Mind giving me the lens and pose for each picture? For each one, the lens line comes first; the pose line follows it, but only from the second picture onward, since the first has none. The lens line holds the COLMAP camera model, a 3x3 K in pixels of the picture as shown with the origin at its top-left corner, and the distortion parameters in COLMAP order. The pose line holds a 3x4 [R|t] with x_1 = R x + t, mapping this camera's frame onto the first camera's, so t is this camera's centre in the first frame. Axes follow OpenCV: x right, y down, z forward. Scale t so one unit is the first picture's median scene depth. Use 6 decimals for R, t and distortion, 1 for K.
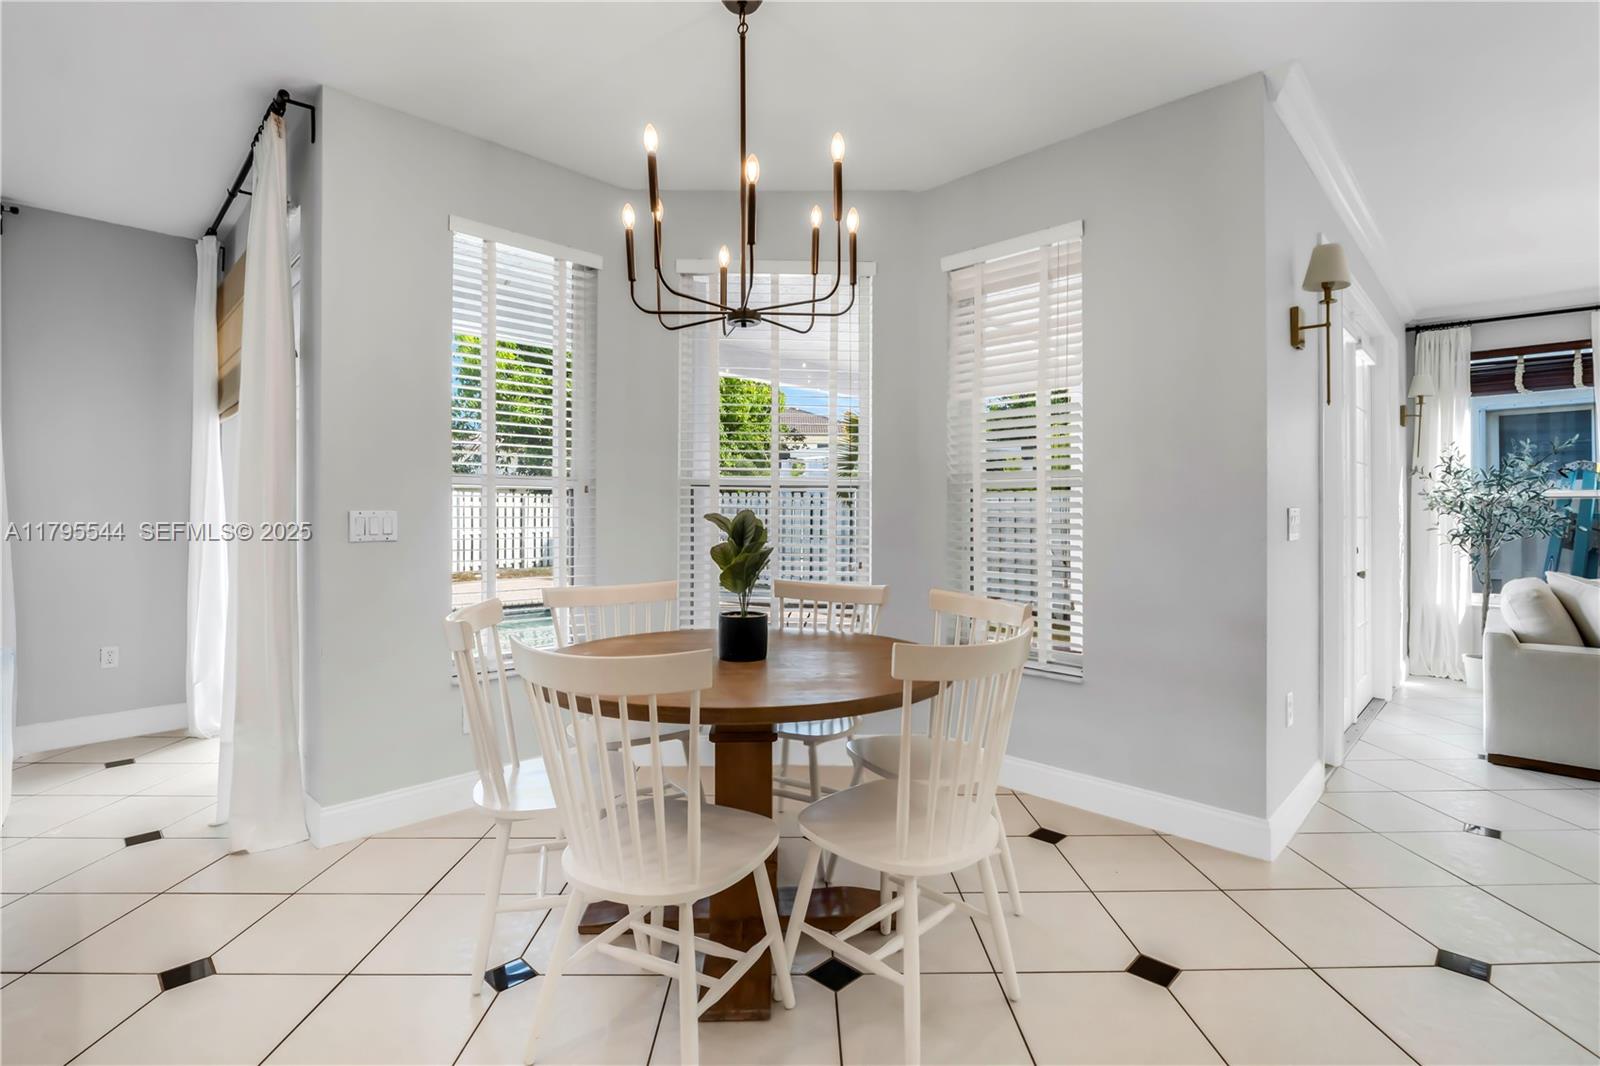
lens RADIAL K [[760.3, 0, 796.6], [0, 760.3, 517.5], [0, 0, 1]] dist [-0.010396, 0.000129]
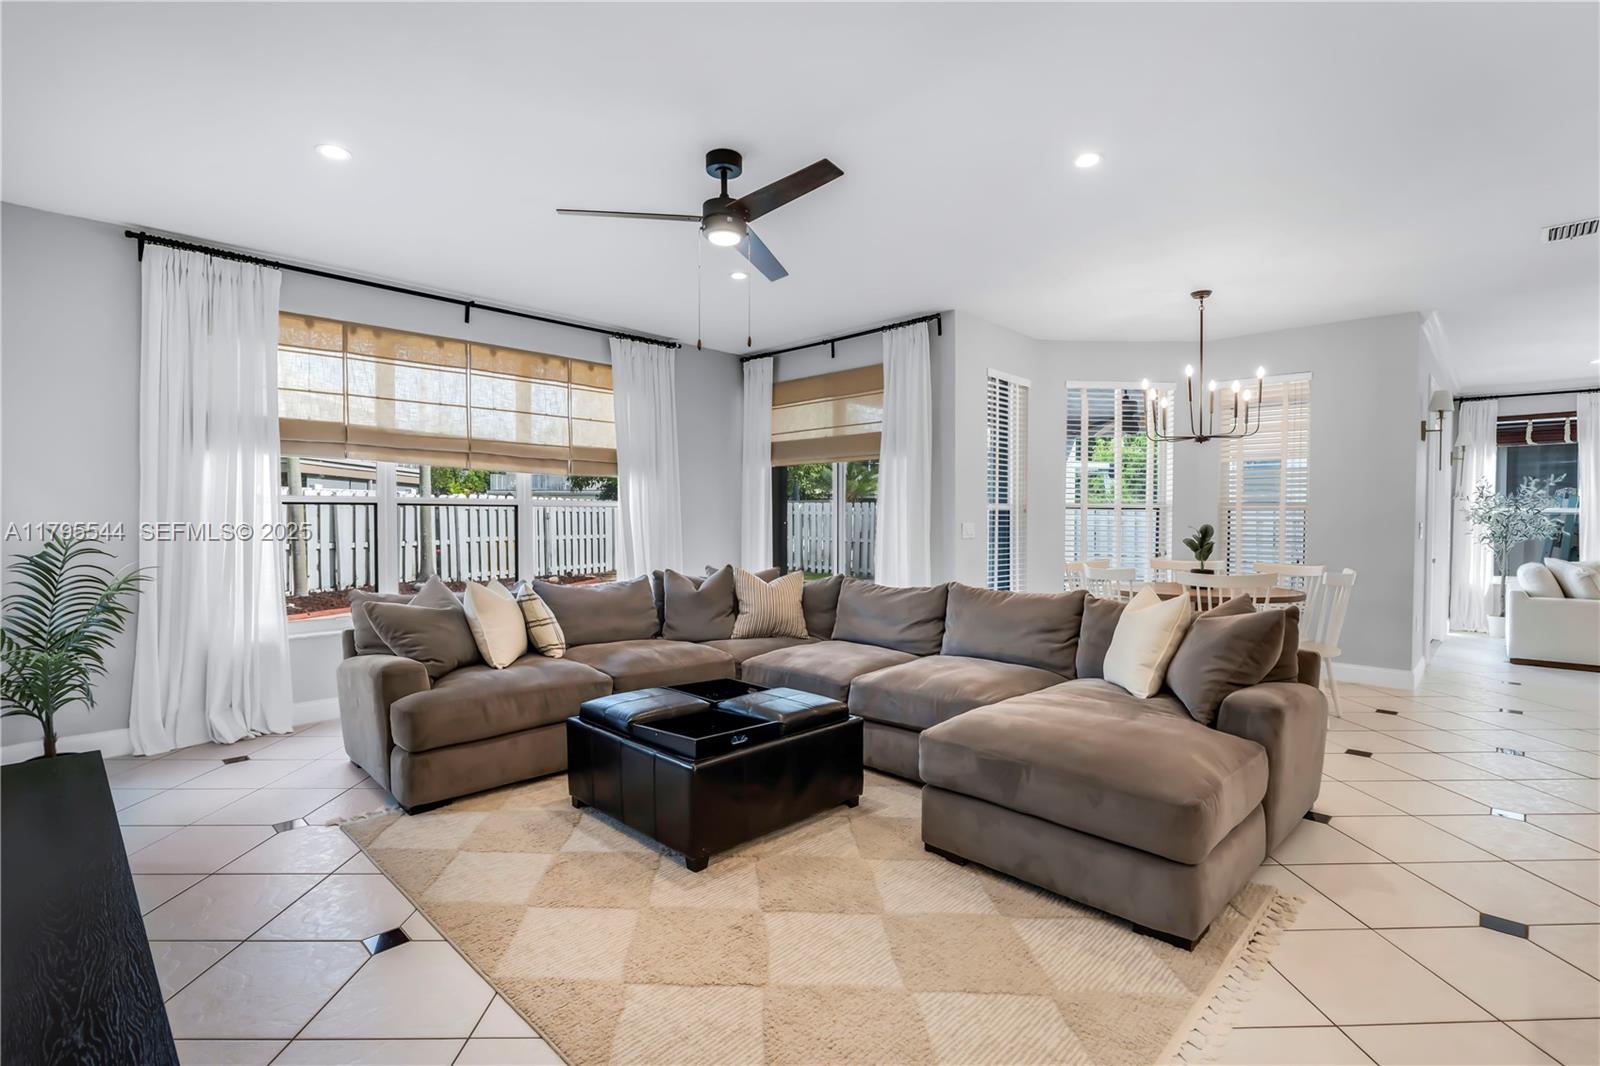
lens RADIAL K [[742.0, 0, 809.1], [0, 742.0, 544.0], [0, 0, 1]] dist [-0.010111, 0.000207]
pose [[0.999992, 0.001861, 0.003491, -0.507717], [-0.001962, 0.999569, 0.029304, -0.004895], [-0.003435, -0.029311, 0.999564, -0.493873]]
